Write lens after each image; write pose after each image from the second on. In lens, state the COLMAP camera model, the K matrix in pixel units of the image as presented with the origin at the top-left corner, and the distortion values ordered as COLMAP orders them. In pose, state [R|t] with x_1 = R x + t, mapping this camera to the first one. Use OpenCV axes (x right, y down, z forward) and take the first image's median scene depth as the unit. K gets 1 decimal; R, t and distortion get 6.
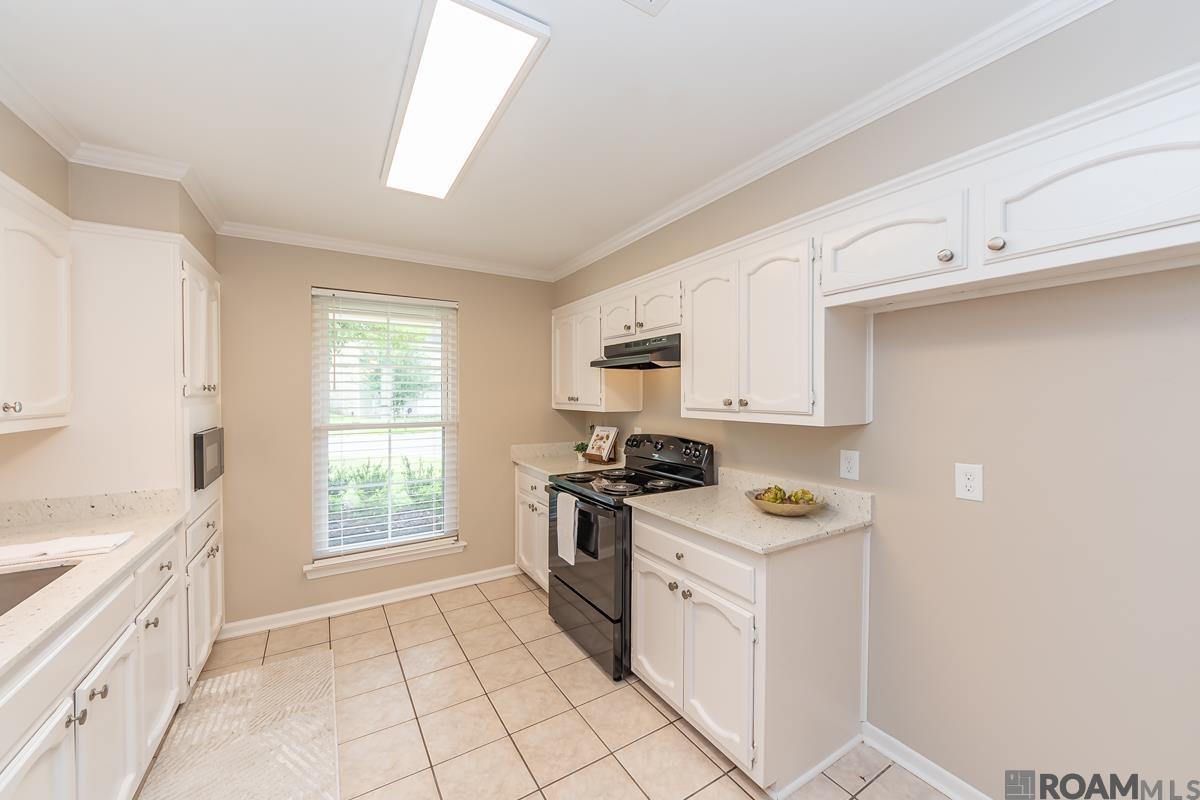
lens RADIAL K [[438.4, 0, 615.7], [0, 438.4, 404.2], [0, 0, 1]] dist [0.000231, -0.000642]
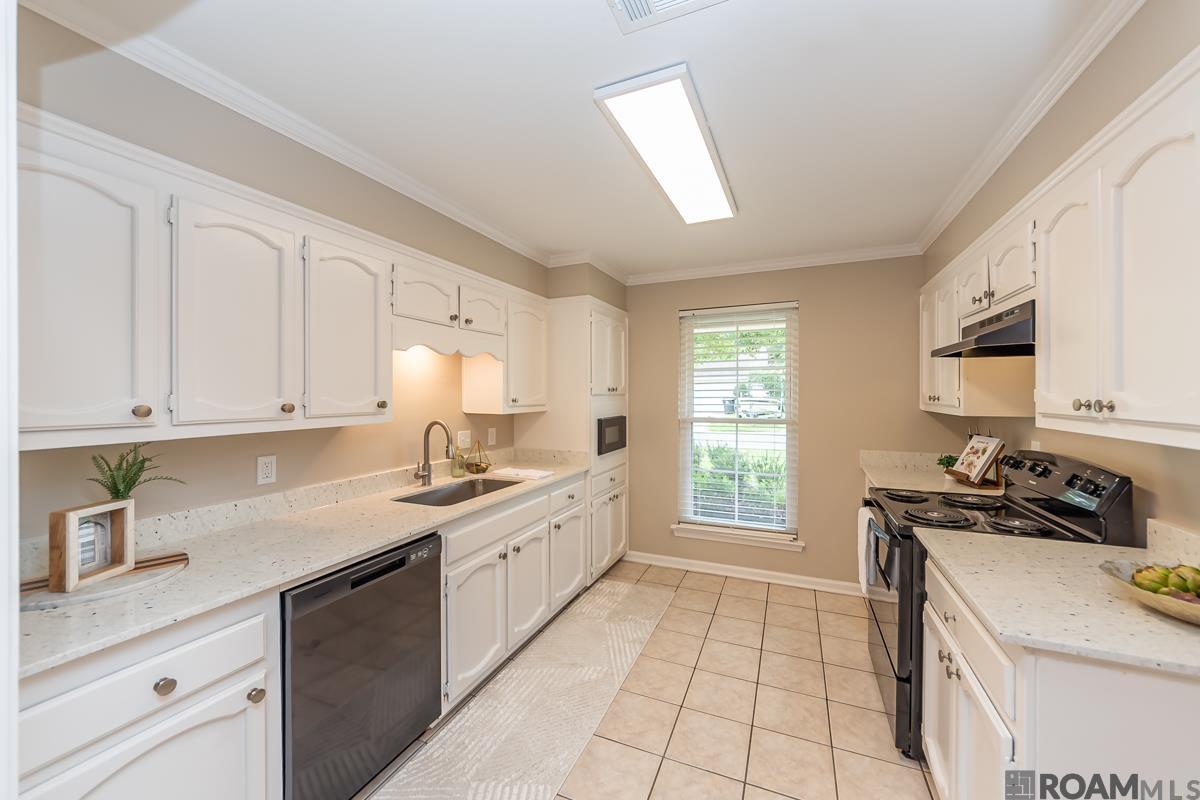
lens RADIAL K [[438.4, 0, 609.3], [0, 438.4, 399.6], [0, 0, 1]] dist [0.000231, -0.000642]
pose [[0.589307, 0.007755, -0.807872, 0.299229], [-0.013505, 0.999909, -0.000252, -0.002312], [0.807796, 0.011059, 0.589358, 0.092332]]
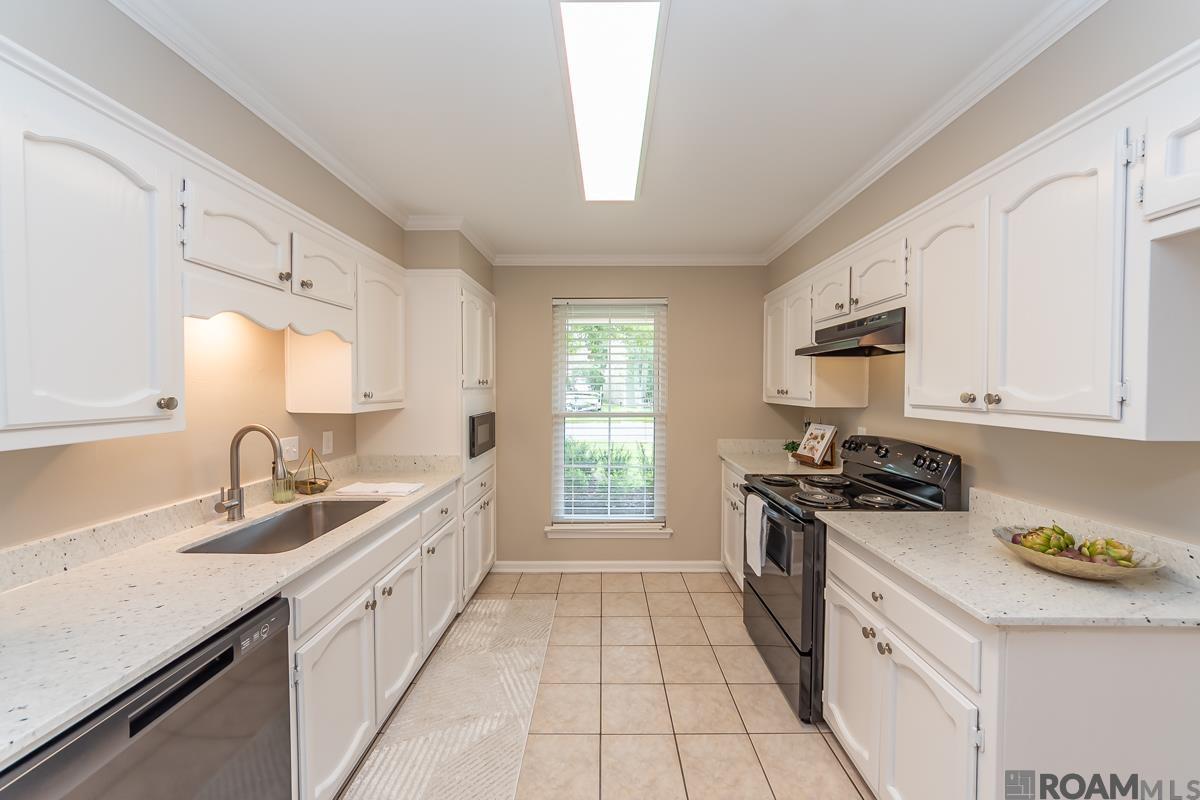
lens RADIAL K [[438.4, 0, 614.5], [0, 438.4, 400.3], [0, 0, 1]] dist [0.000231, -0.000642]
pose [[0.850437, 0.015141, -0.525860, 0.117892], [-0.010659, 0.999876, 0.011551, -0.002256], [0.525970, -0.004218, 0.850493, 0.076979]]
